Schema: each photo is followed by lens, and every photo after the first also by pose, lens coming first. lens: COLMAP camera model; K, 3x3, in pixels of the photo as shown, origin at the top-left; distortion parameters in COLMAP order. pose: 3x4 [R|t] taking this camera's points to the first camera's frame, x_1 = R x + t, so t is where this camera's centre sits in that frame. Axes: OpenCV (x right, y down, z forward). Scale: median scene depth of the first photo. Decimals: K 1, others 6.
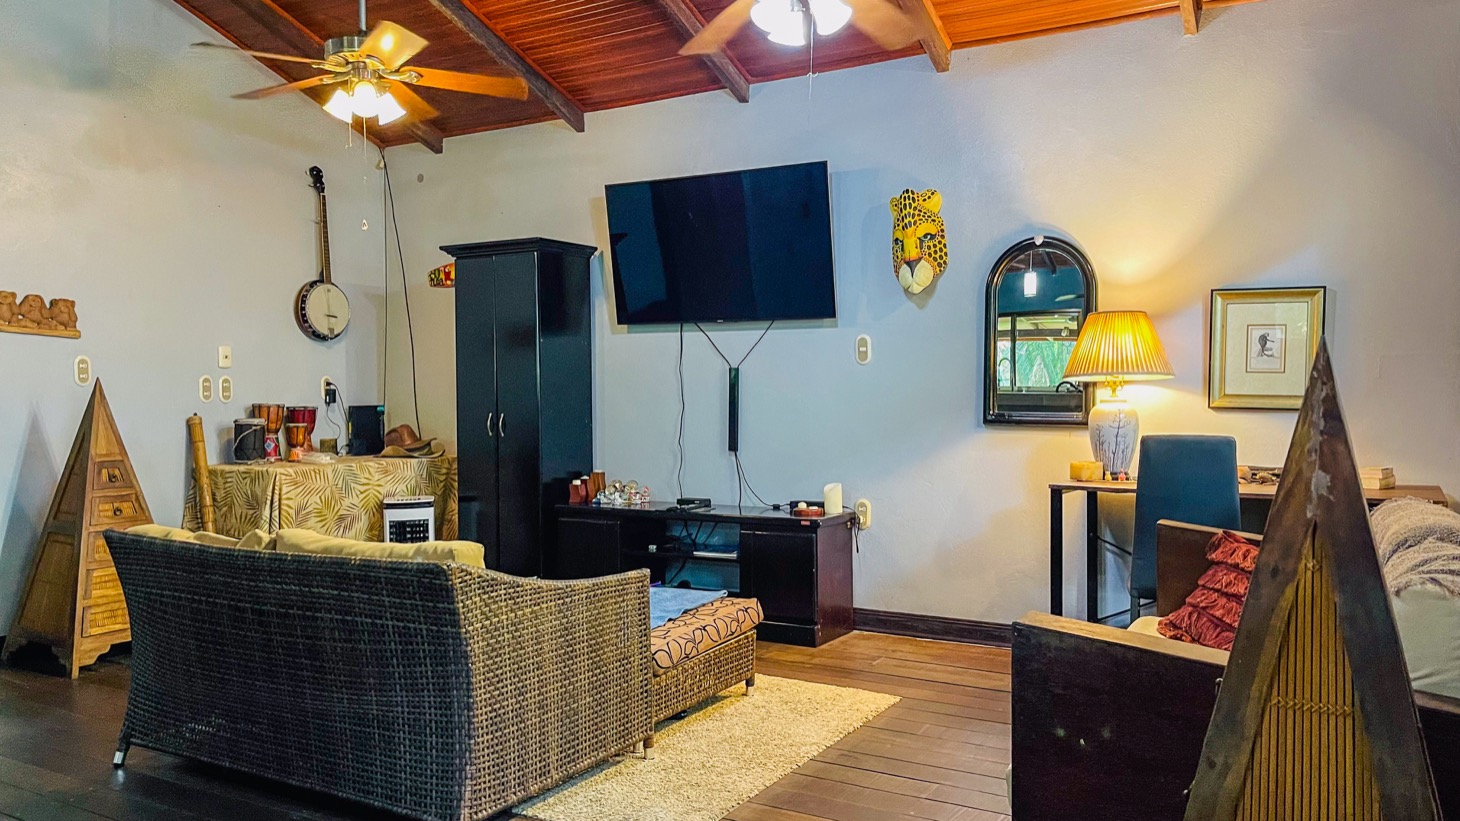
lens RADIAL K [[1101.7, 0, 730.0], [0, 1101.7, 410.5], [0, 0, 1]] dist [0.065249, -0.082331]
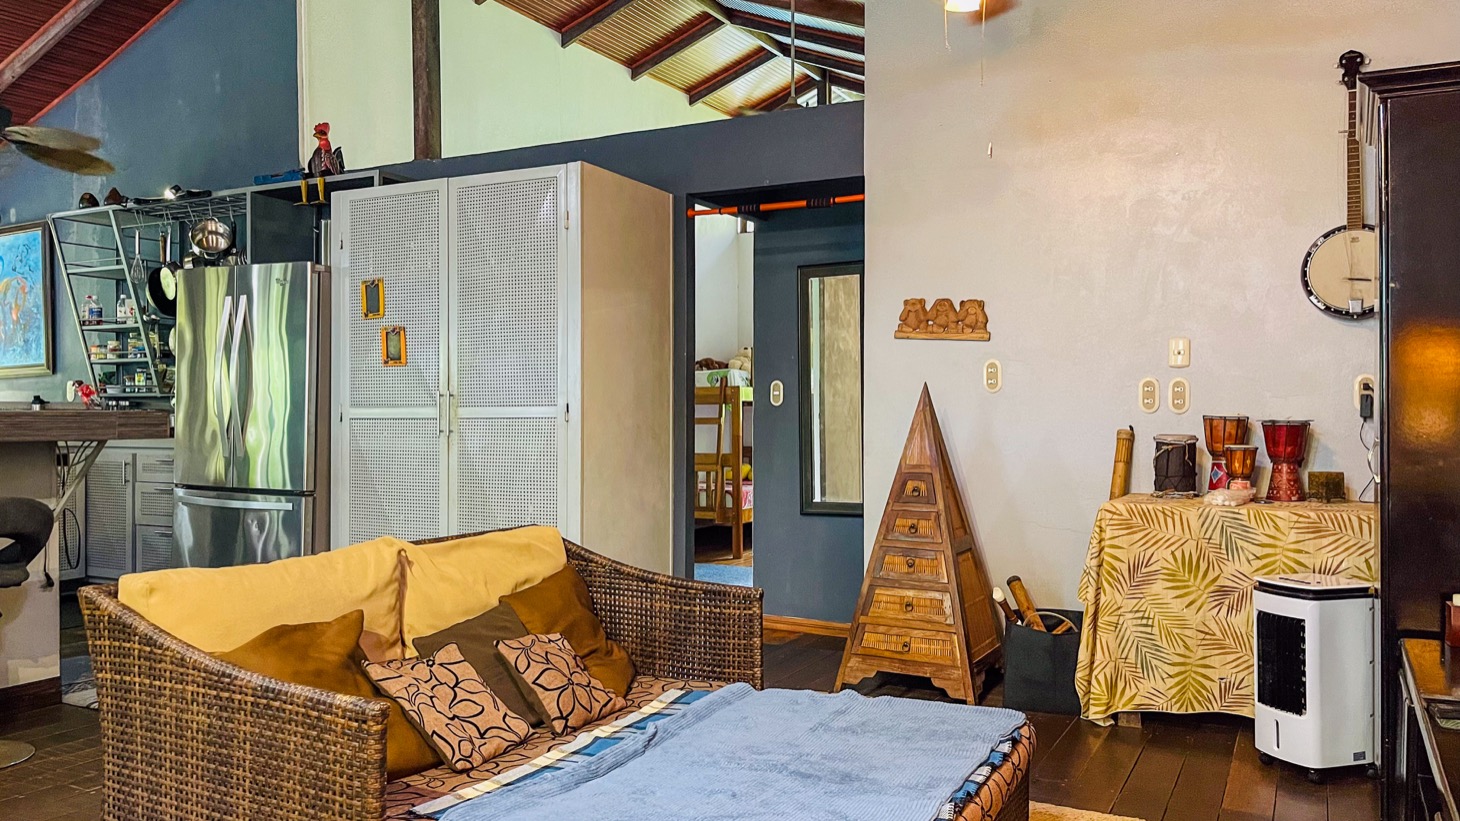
lens RADIAL K [[1101.7, 0, 730.0], [0, 1101.7, 410.5], [0, 0, 1]] dist [0.065249, -0.082331]
pose [[0.050578, 0.003907, -0.998712, 0.301936], [-0.023009, 0.999731, 0.002746, -0.004514], [0.998455, 0.022841, 0.050654, 0.708188]]
